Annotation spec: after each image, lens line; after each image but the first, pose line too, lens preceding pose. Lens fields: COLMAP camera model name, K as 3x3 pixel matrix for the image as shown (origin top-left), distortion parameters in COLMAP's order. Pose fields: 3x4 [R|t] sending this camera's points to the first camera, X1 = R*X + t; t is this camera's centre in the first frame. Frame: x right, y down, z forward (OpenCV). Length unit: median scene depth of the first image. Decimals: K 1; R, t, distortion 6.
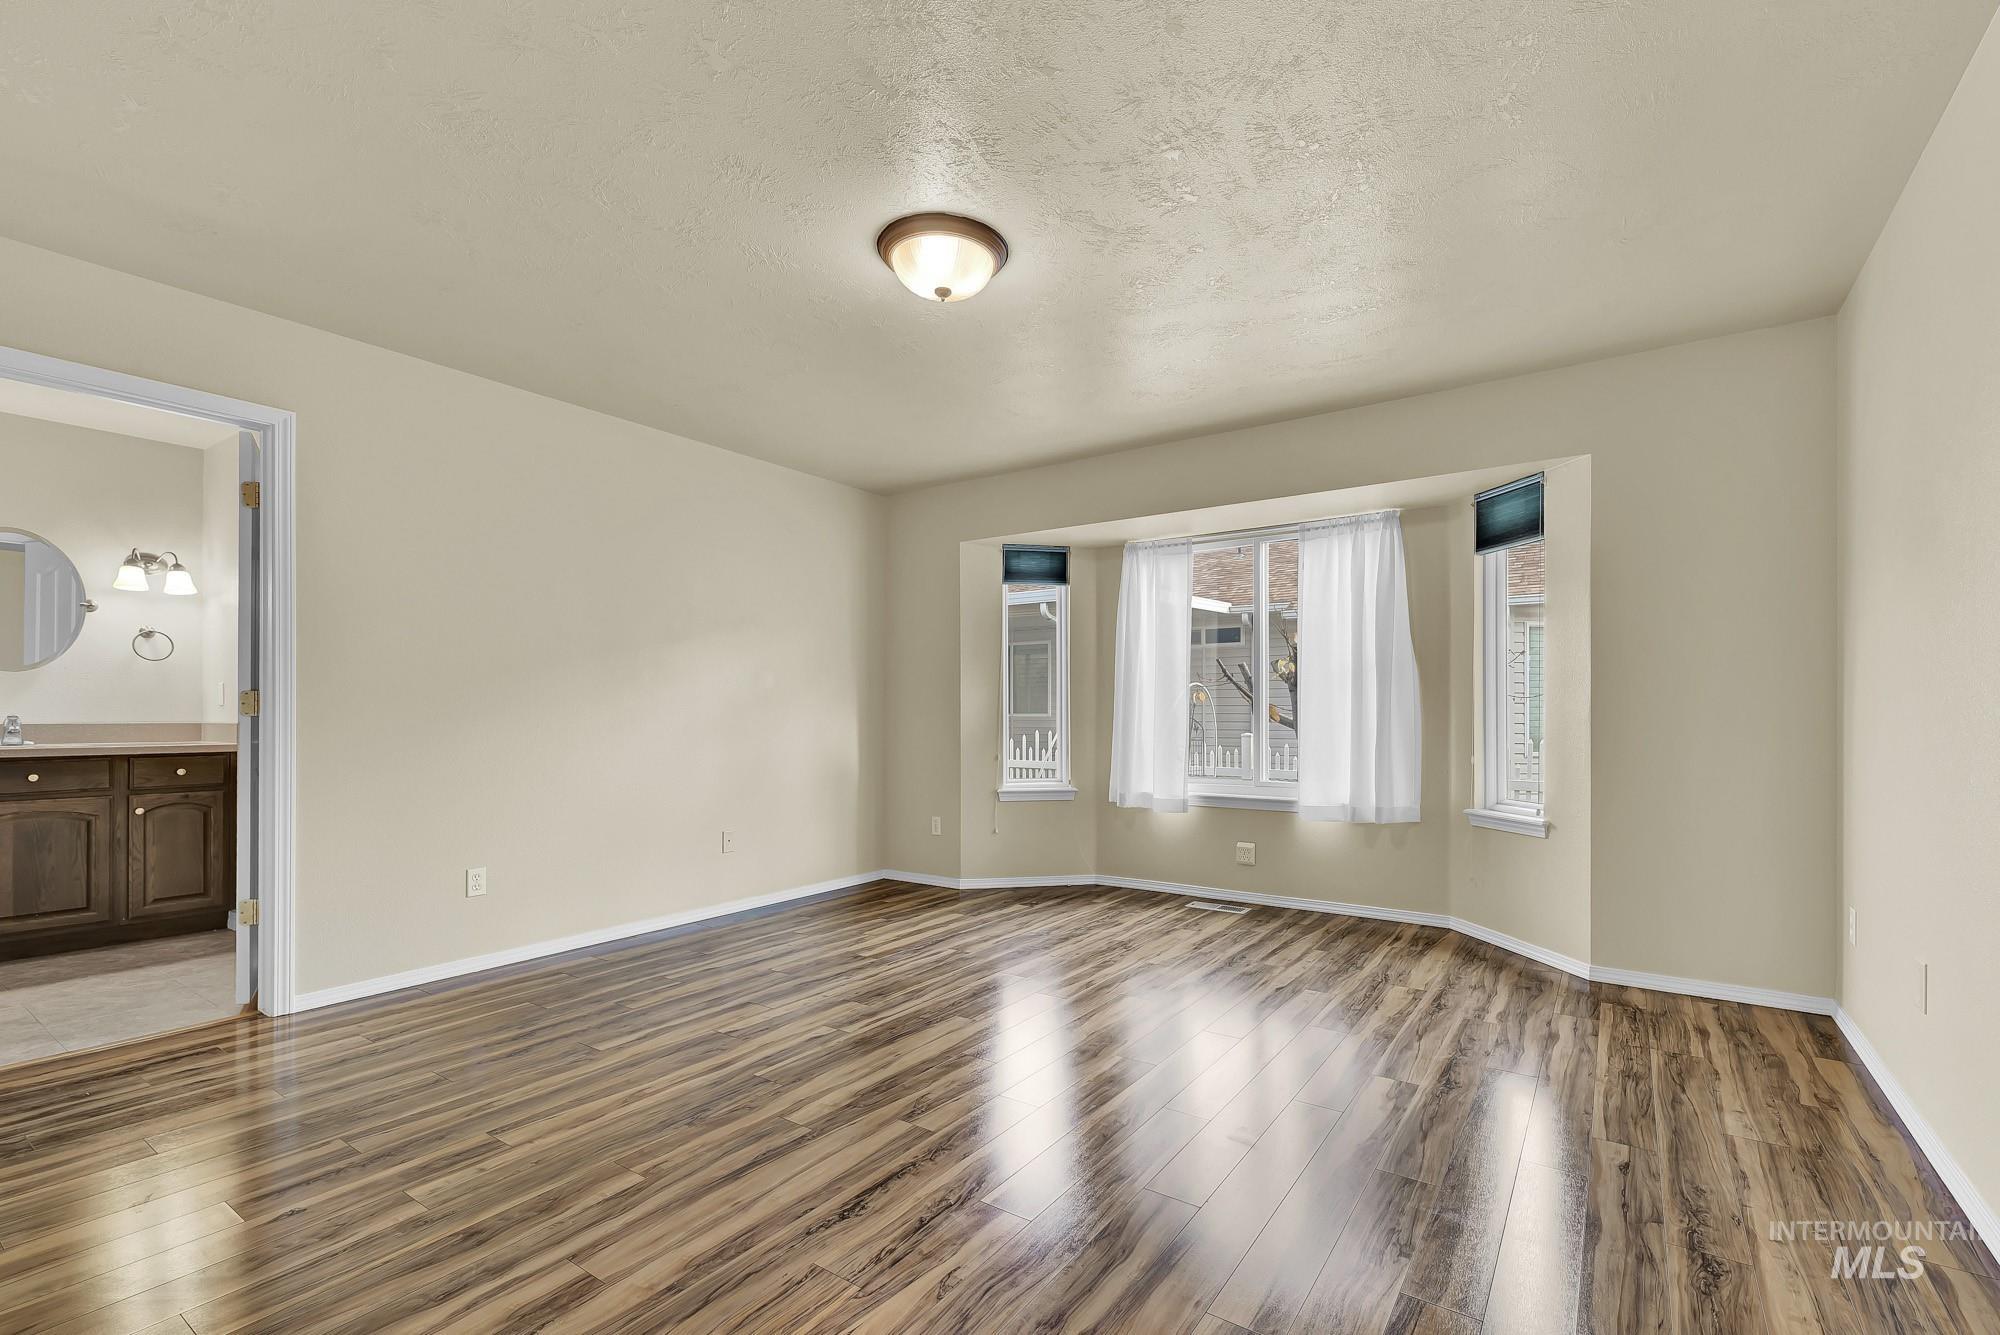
lens RADIAL K [[872.9, 0, 987.1], [0, 872.9, 705.8], [0, 0, 1]] dist [-0.000379, -0.000383]
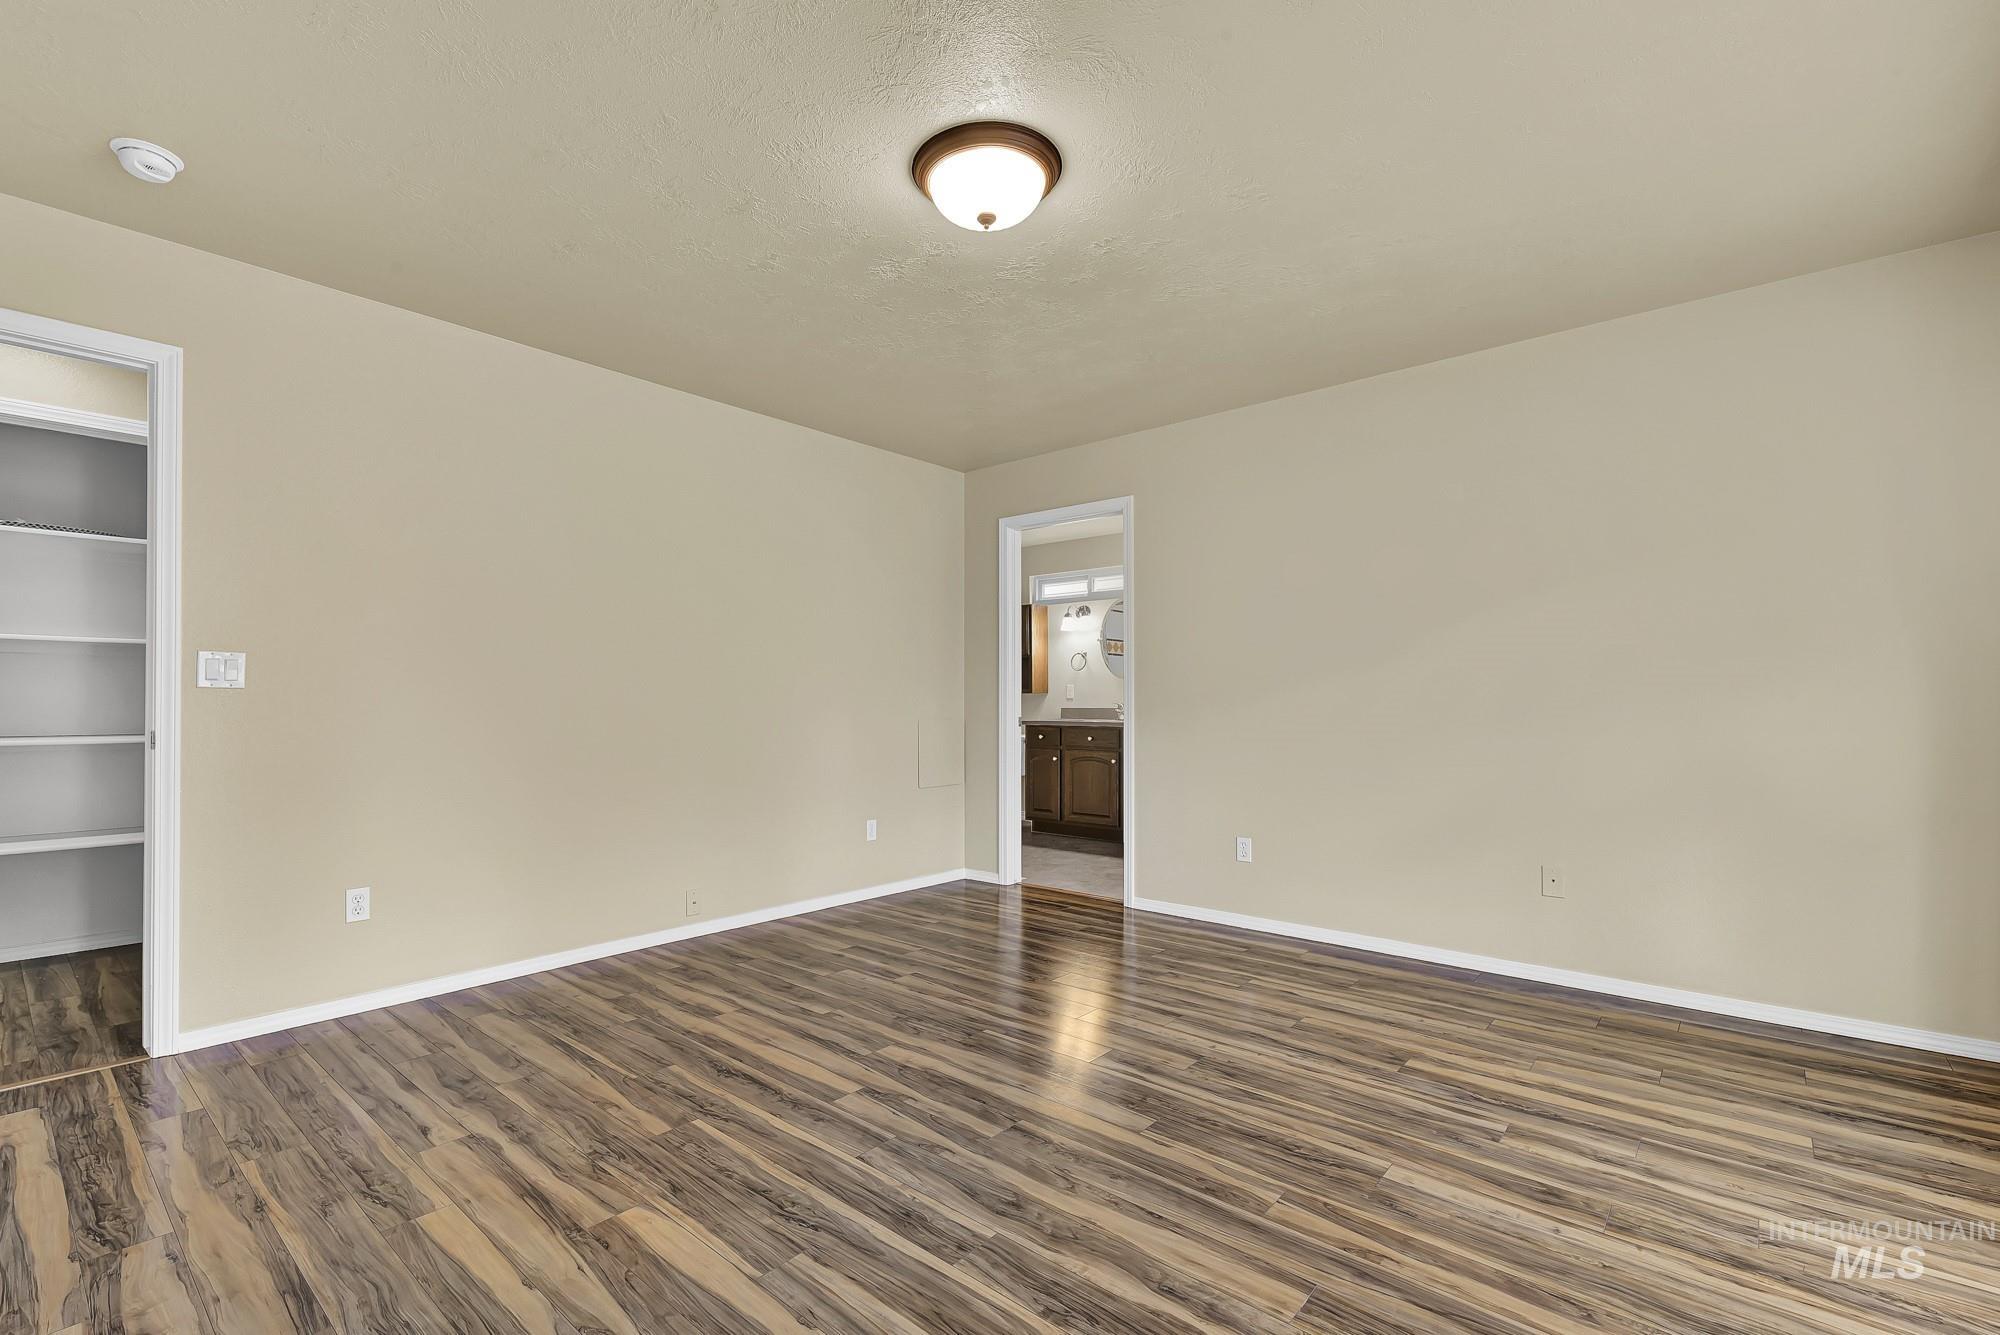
lens RADIAL K [[872.9, 0, 998.7], [0, 872.9, 687.0], [0, 0, 1]] dist [-0.000379, -0.000383]
pose [[-0.083480, -0.016963, -0.996365, 0.687888], [0.006595, 0.999824, -0.017575, 0.007534], [0.996488, -0.008038, -0.083353, 0.912807]]
